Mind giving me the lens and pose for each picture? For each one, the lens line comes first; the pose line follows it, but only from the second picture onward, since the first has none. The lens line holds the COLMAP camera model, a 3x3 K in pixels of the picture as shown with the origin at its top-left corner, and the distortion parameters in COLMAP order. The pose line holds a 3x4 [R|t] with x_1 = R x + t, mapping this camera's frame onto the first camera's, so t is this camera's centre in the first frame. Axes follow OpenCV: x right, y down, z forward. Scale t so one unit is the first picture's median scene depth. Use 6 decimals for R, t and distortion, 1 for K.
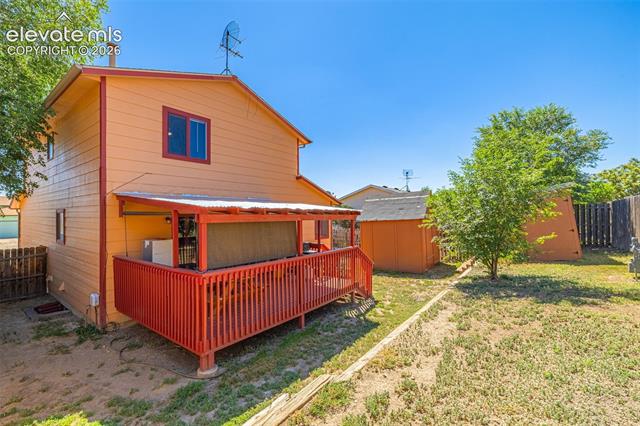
lens RADIAL K [[279.4, 0, 317.0], [0, 279.4, 212.1], [0, 0, 1]] dist [-0.005345, -0.000153]
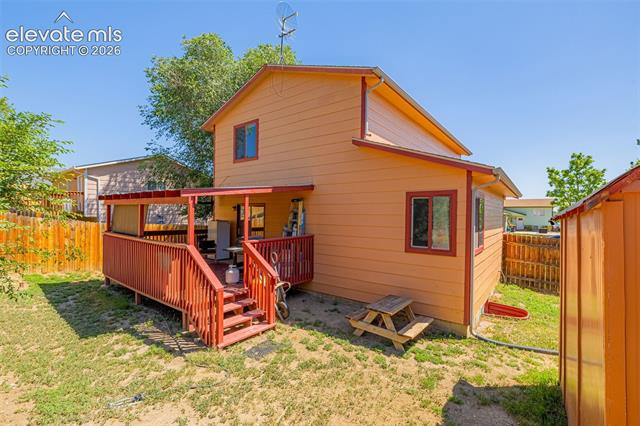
lens RADIAL K [[279.4, 0, 322.3], [0, 279.4, 214.8], [0, 0, 1]] dist [-0.005345, -0.000153]
pose [[-0.000642, 0.010247, -0.999947, 0.840047], [-0.001043, 0.999947, 0.010248, 0.048316], [0.999999, 0.001050, -0.000631, 1.412582]]
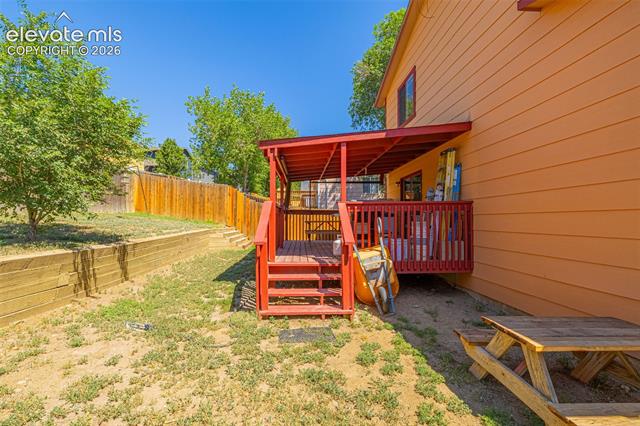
lens RADIAL K [[279.4, 0, 317.6], [0, 279.4, 213.4], [0, 0, 1]] dist [-0.005345, -0.000153]
pose [[-0.758673, -0.000840, -0.651471, 0.488612], [0.014620, 0.999725, -0.018315, 0.172041], [0.651308, -0.023420, -0.758452, 1.640340]]
